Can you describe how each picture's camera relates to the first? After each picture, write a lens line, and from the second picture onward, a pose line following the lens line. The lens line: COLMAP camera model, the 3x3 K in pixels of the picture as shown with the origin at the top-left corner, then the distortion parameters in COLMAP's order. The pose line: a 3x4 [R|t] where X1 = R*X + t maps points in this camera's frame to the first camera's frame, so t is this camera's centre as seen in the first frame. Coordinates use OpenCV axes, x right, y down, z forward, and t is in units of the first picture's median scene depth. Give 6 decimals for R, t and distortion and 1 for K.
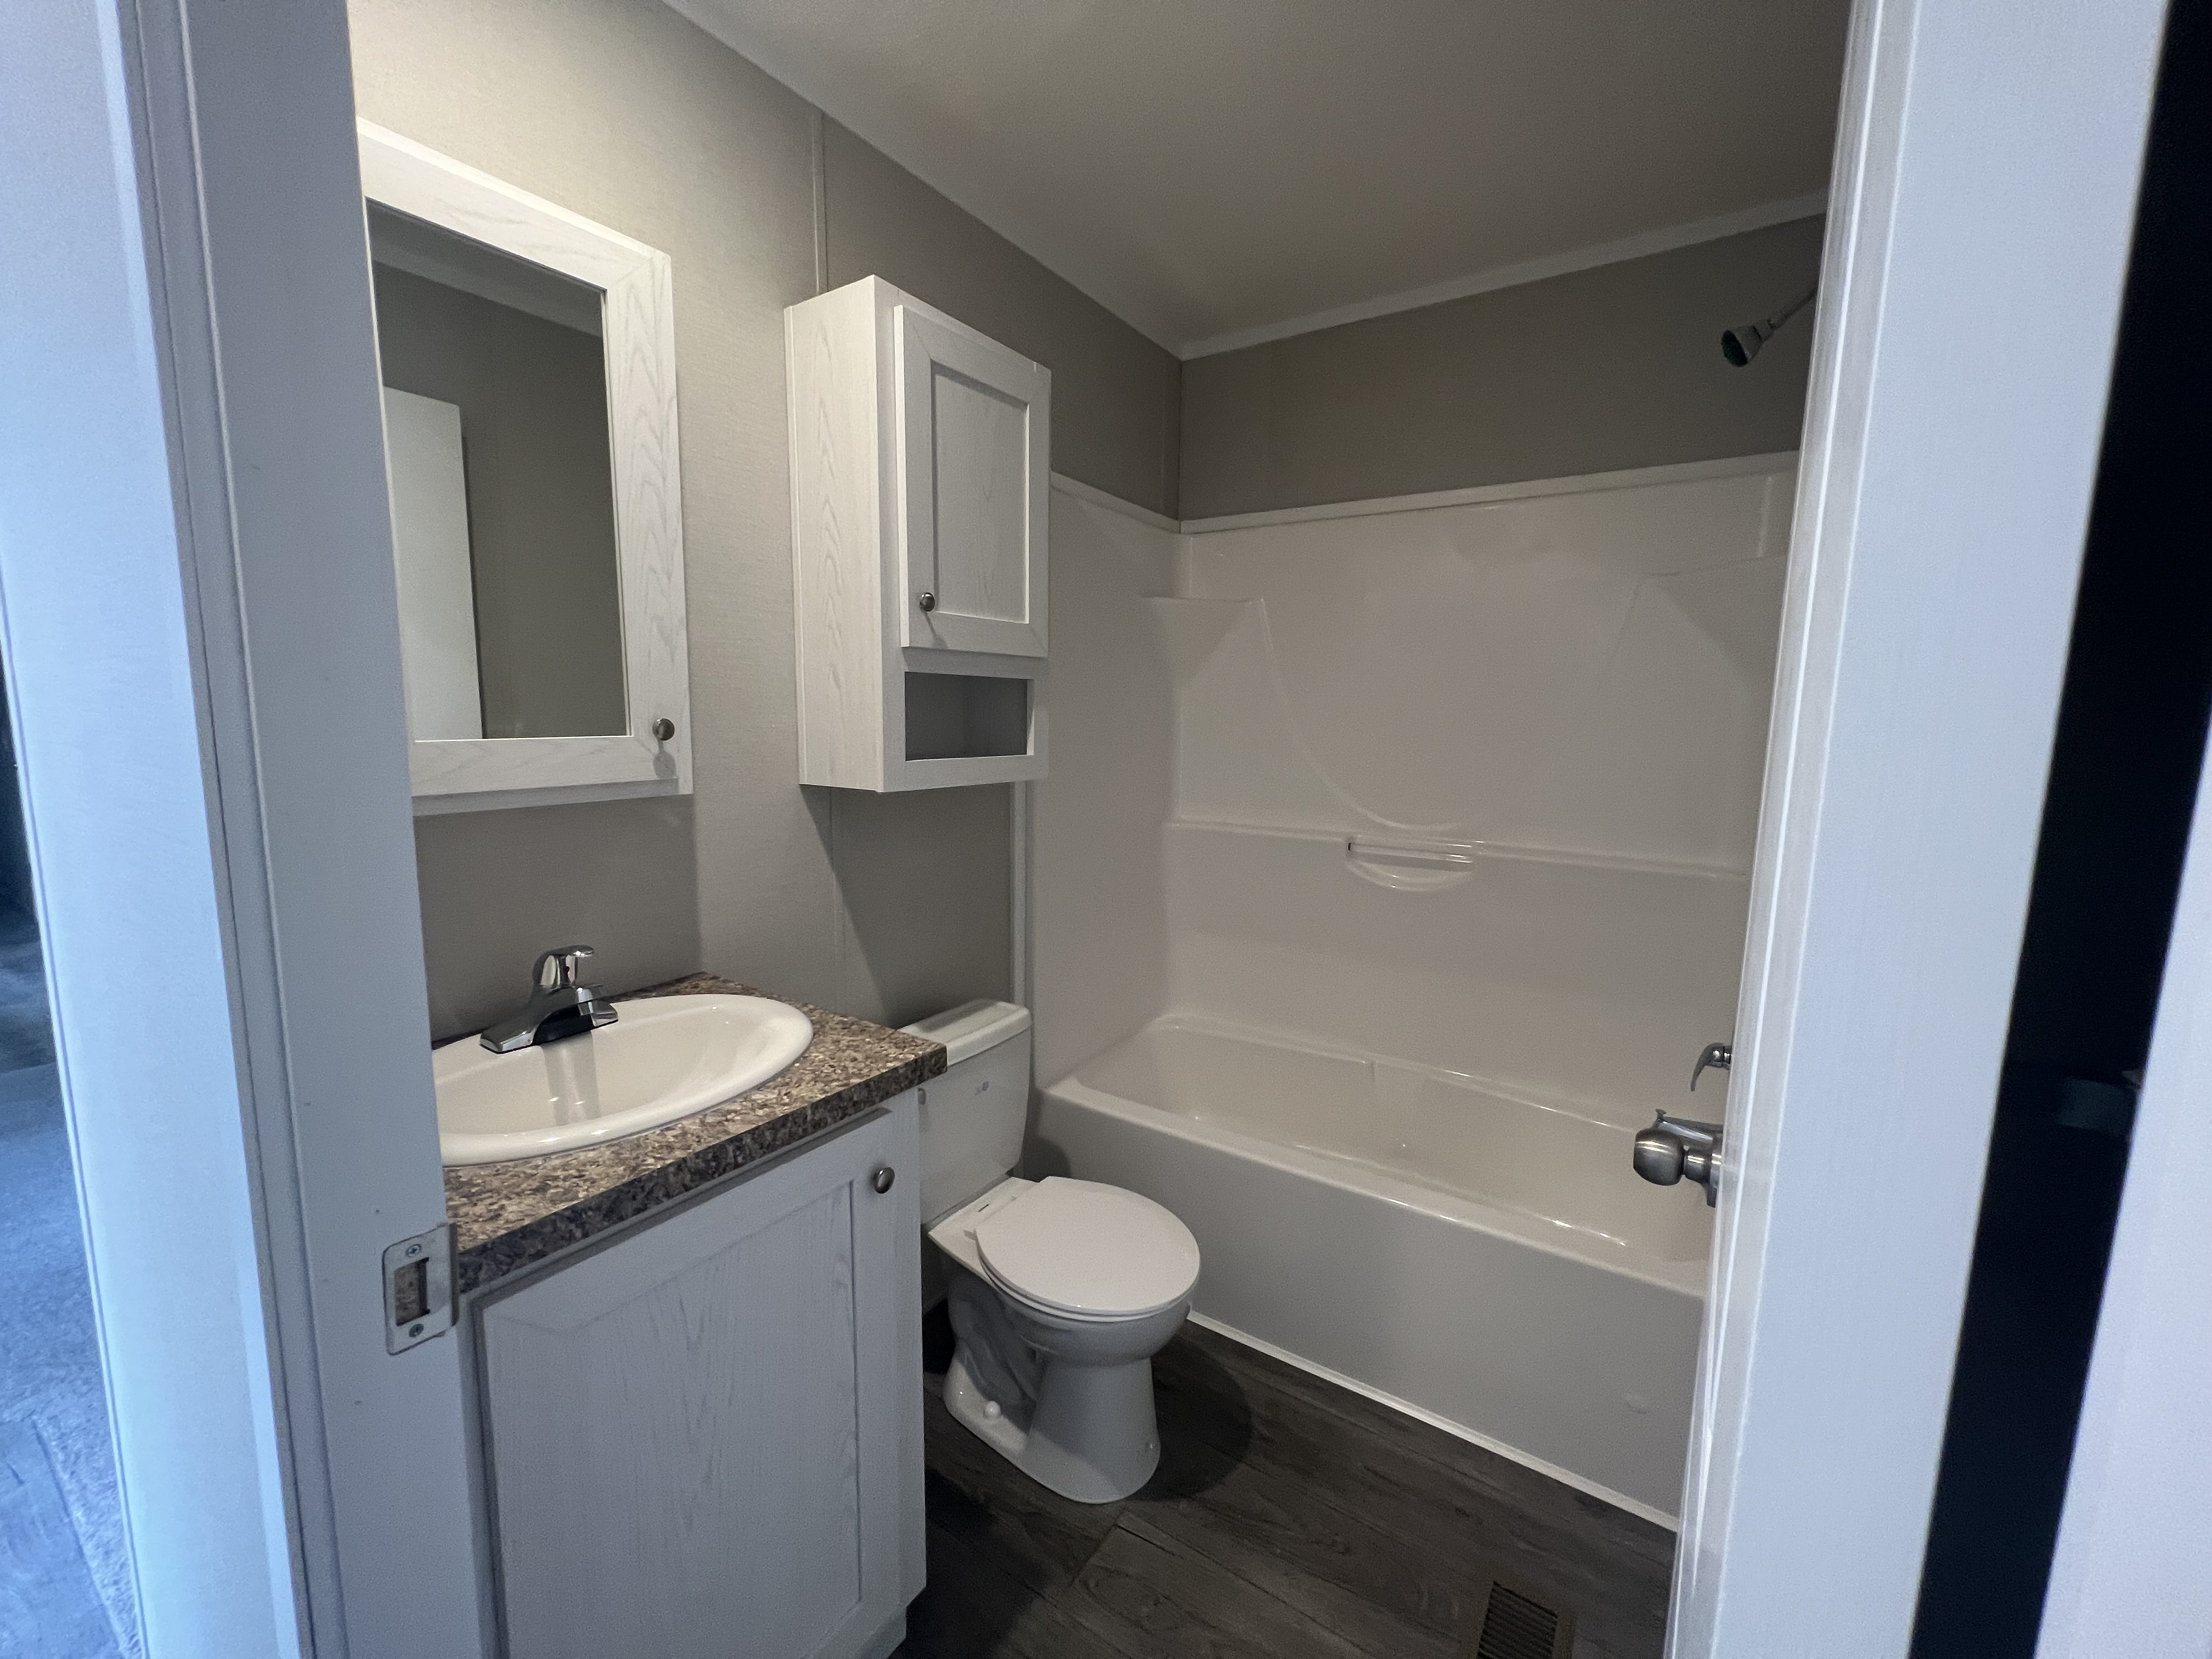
lens RADIAL K [[895.0, 0, 1098.2], [0, 895.0, 837.1], [0, 0, 1]] dist [-0.001160, 0.000001]
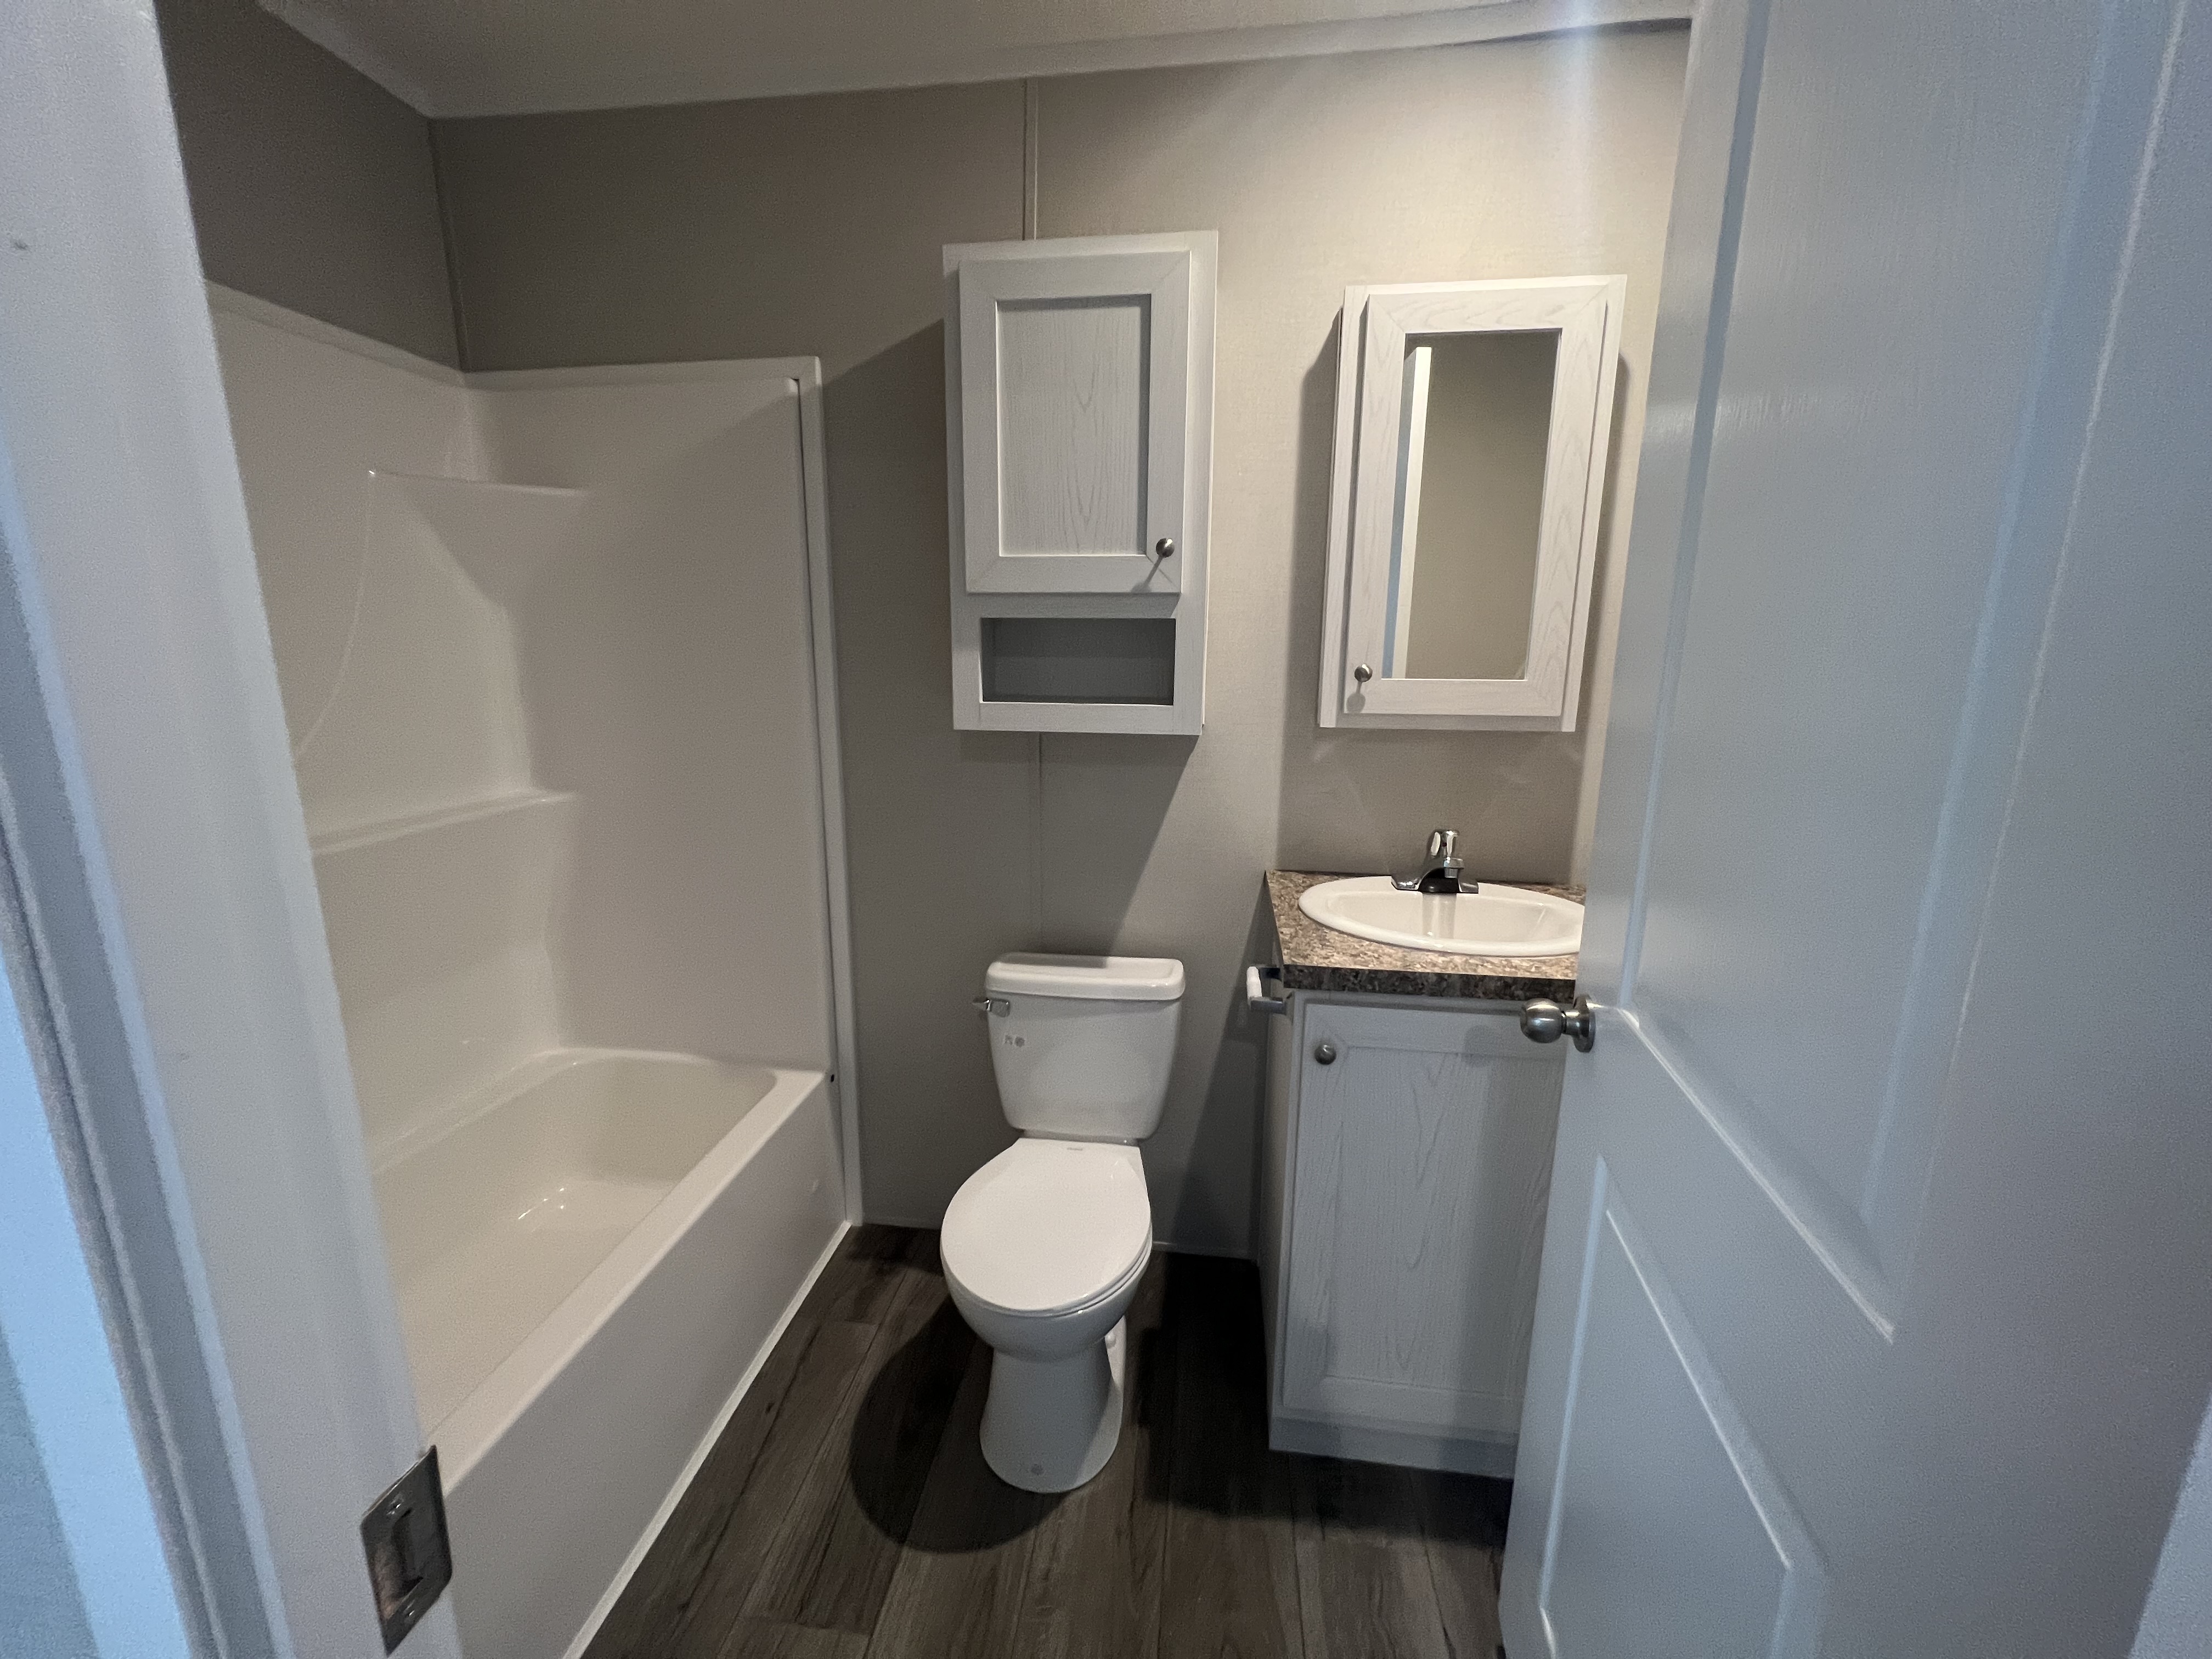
lens RADIAL K [[895.0, 0, 1104.5], [0, 895.0, 823.0], [0, 0, 1]] dist [-0.001160, 0.000001]
pose [[0.447014, 0.180003, -0.876229, 0.406174], [-0.126022, 0.982448, 0.137533, -0.012519], [0.885605, 0.048945, 0.461852, -0.133903]]
